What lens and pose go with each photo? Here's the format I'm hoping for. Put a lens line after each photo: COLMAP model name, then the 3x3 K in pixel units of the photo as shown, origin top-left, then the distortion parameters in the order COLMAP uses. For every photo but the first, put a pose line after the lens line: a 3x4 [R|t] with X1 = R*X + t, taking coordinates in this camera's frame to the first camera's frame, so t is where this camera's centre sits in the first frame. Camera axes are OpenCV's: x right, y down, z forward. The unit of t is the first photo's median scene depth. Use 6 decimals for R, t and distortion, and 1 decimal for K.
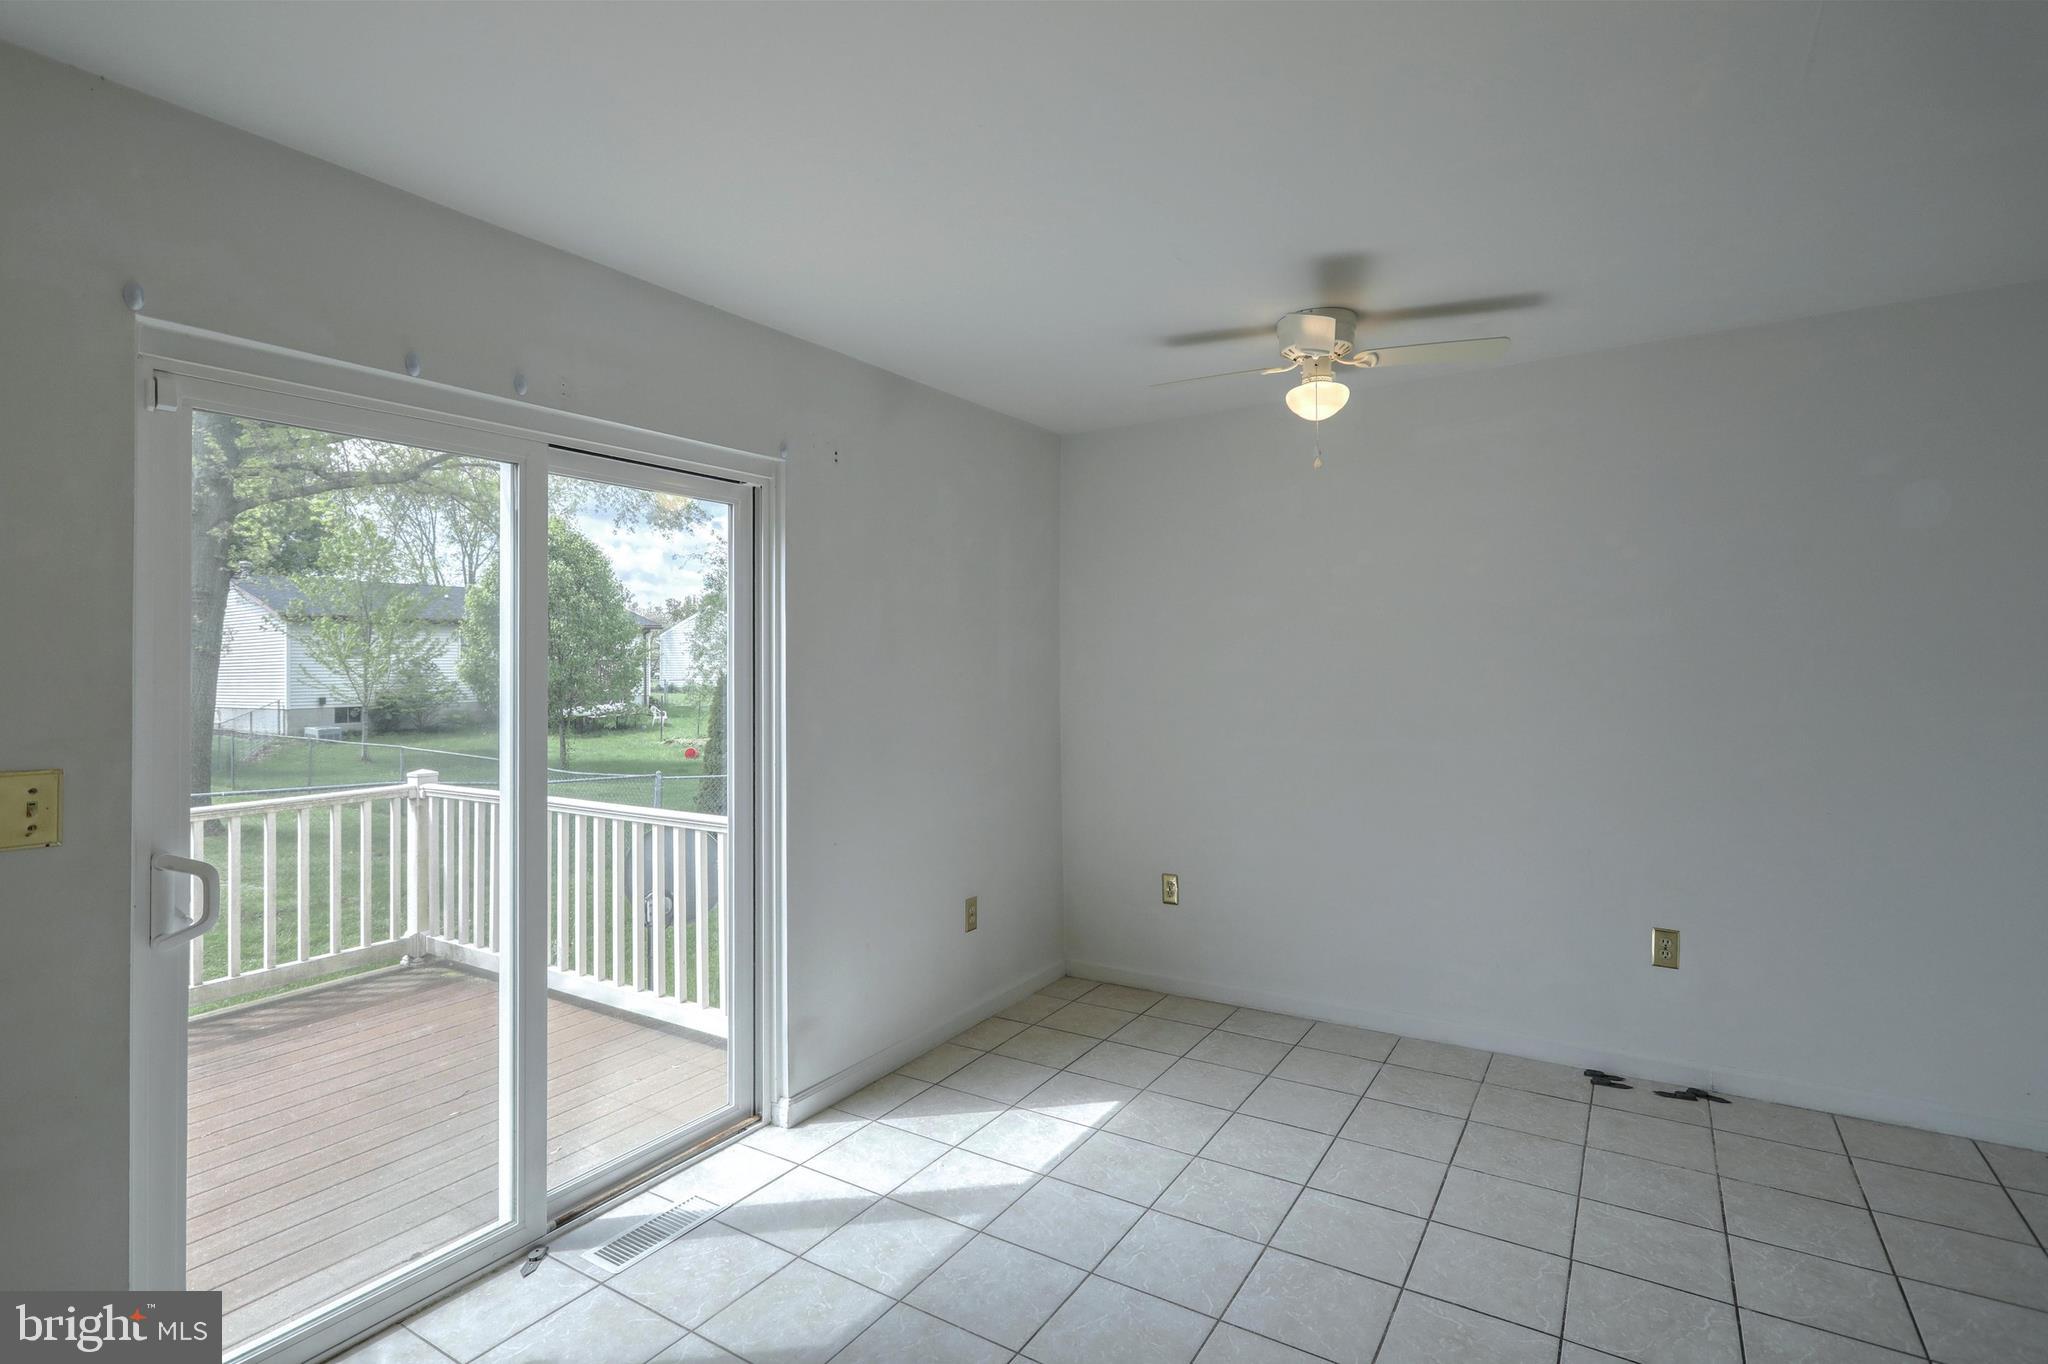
lens RADIAL K [[975.2, 0, 1043.7], [0, 975.2, 683.8], [0, 0, 1]] dist [-0.007049, 0.005299]
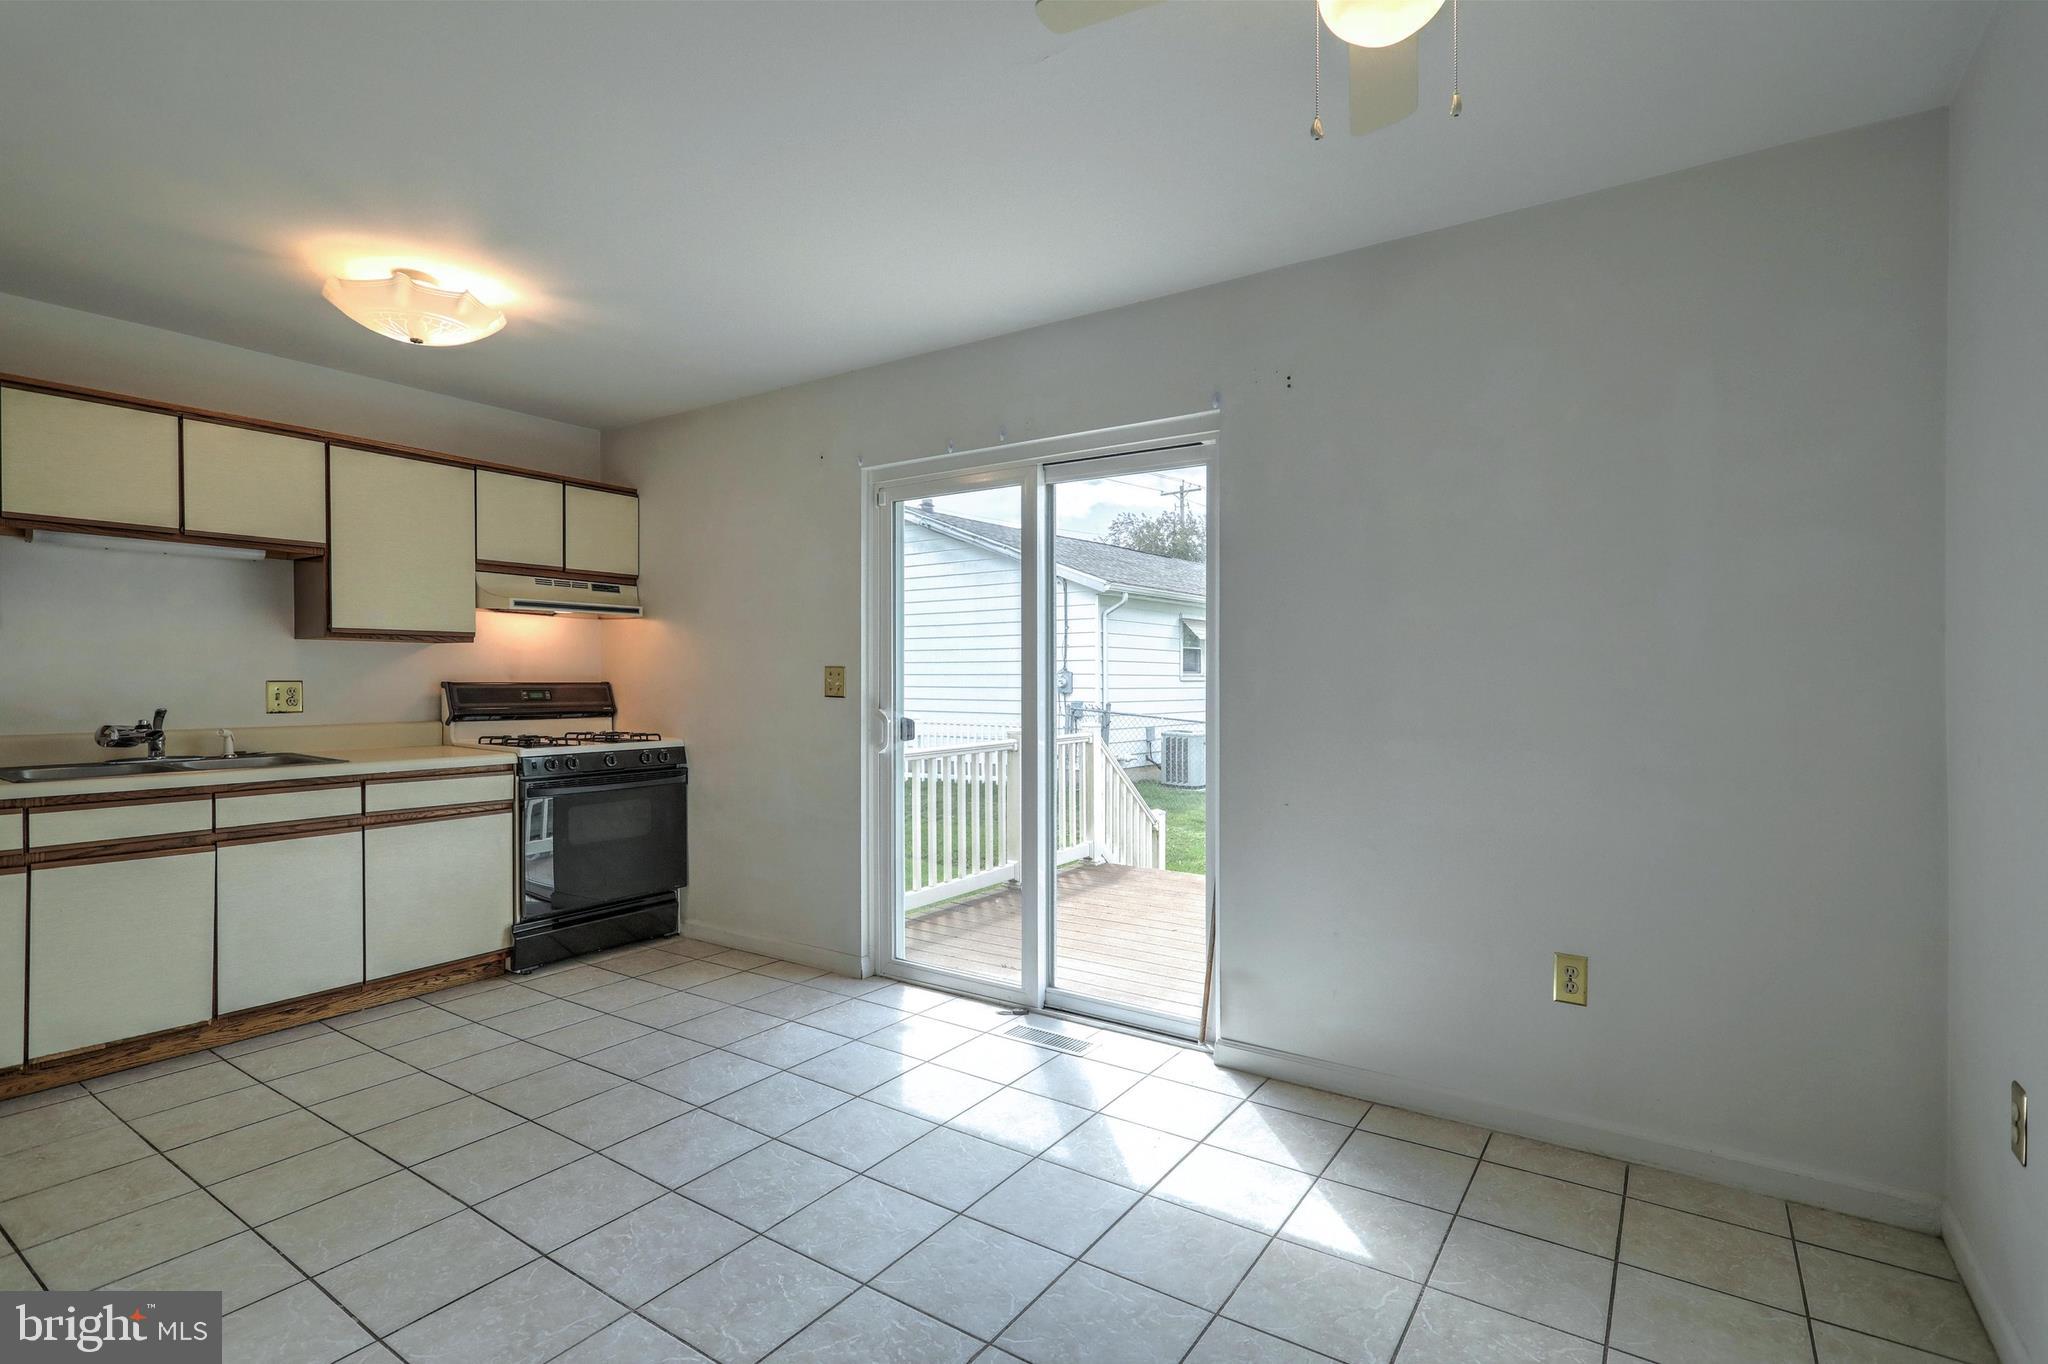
lens RADIAL K [[975.2, 0, 1010.3], [0, 975.2, 707.3], [0, 0, 1]] dist [-0.007049, 0.005299]
pose [[-0.058066, 0.034580, -0.997714, 0.466453], [-0.018600, 0.999189, 0.035714, 0.029282], [0.998139, 0.020631, -0.057376, 0.512043]]
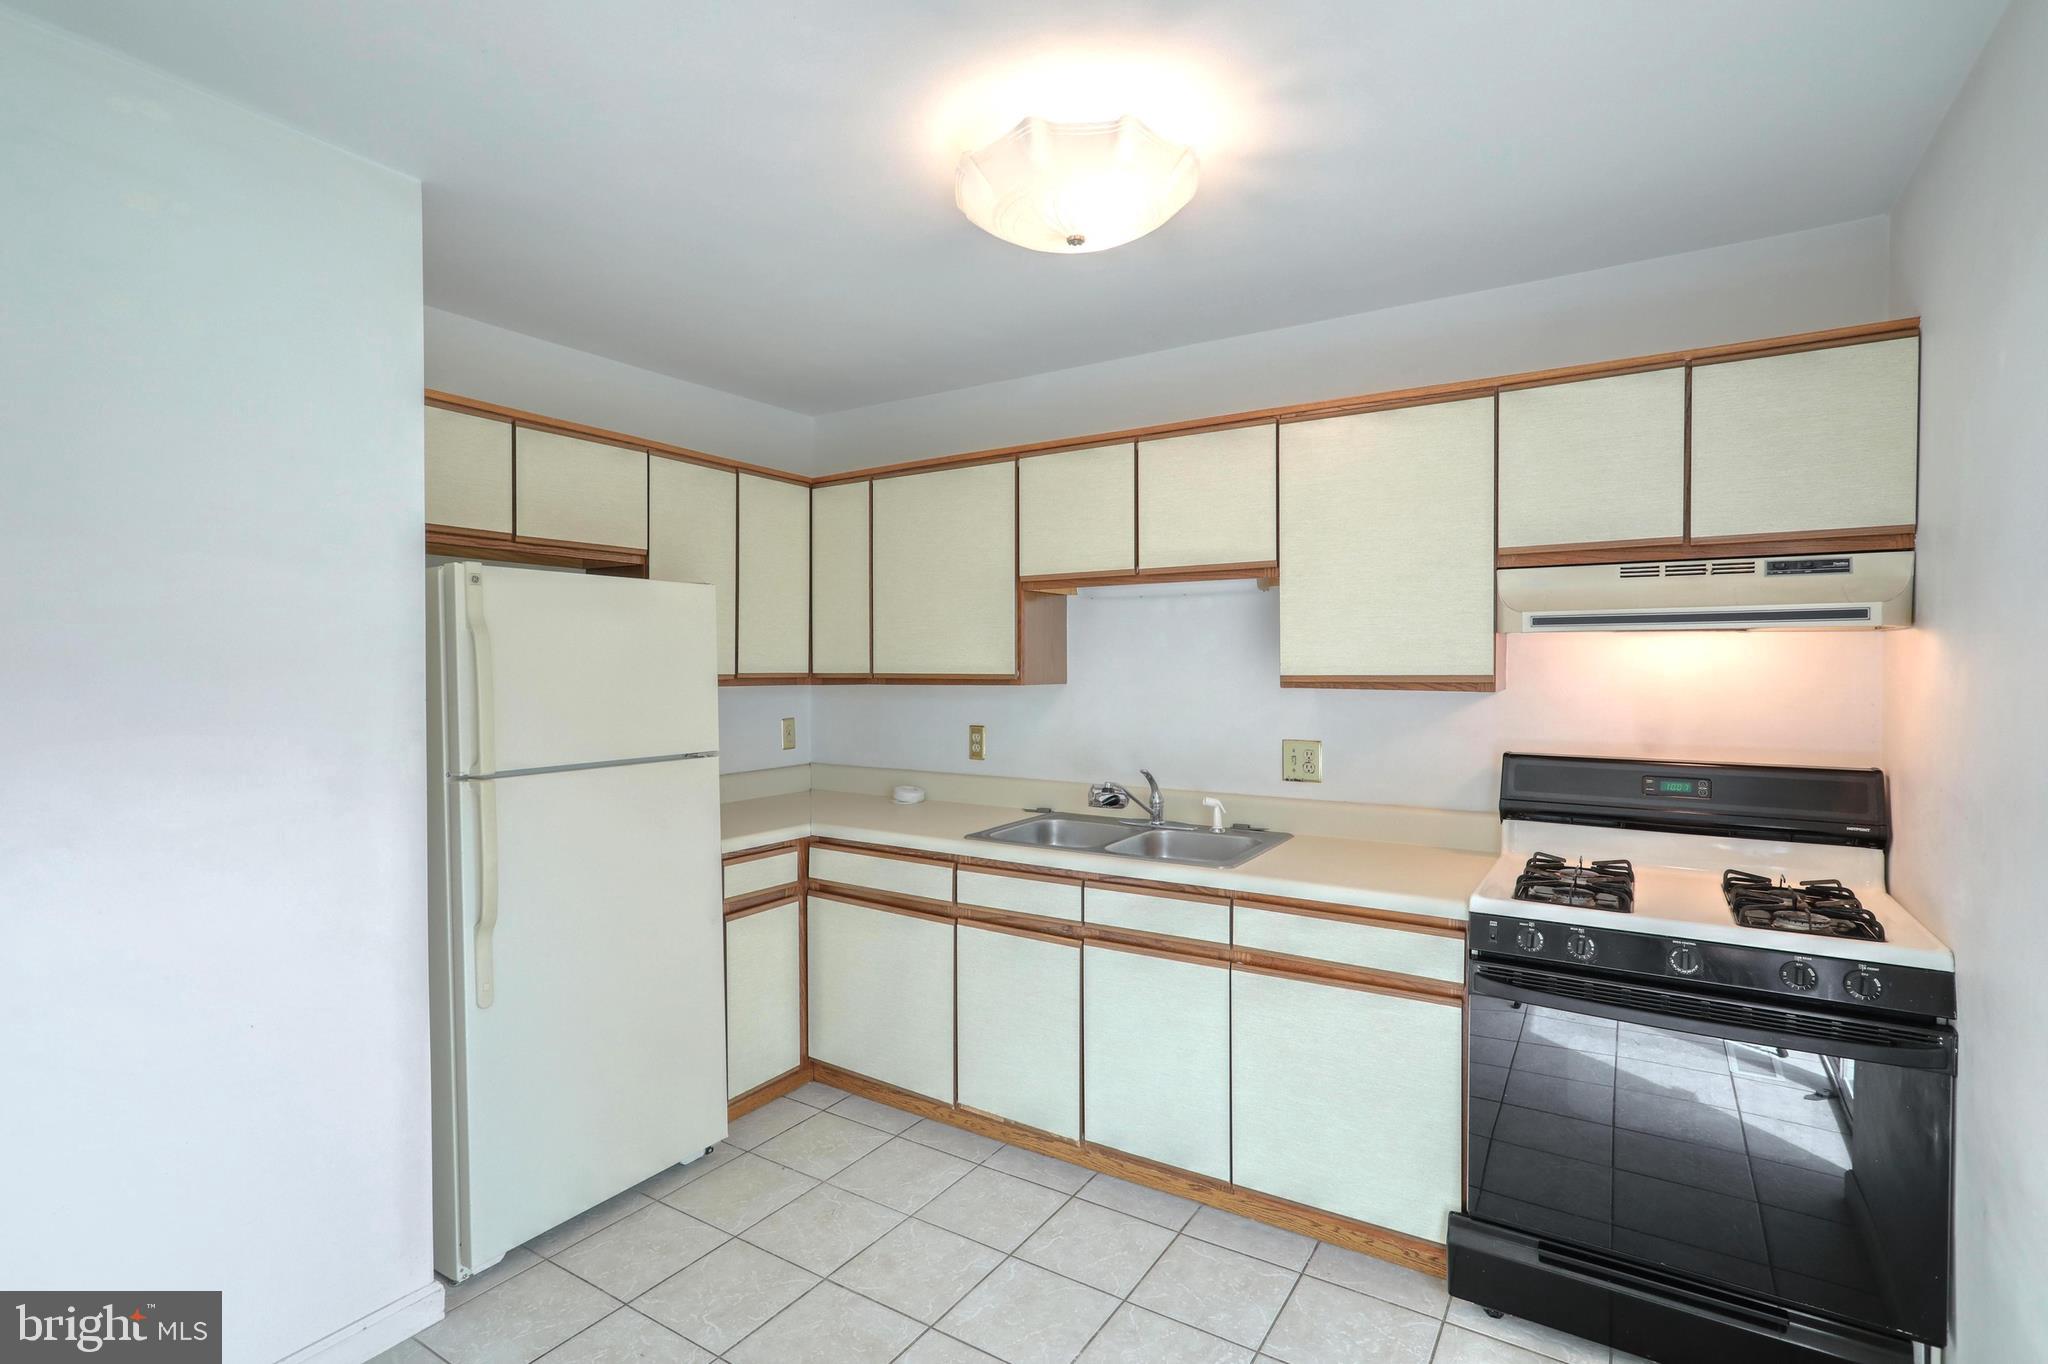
lens RADIAL K [[975.2, 0, 1012.9], [0, 975.2, 685.6], [0, 0, 1]] dist [-0.007049, 0.005299]
pose [[-0.999964, 0.004147, 0.007434, -0.061295], [0.004392, 0.999437, 0.033254, -0.005361], [-0.007292, 0.033285, -0.999419, 0.494397]]
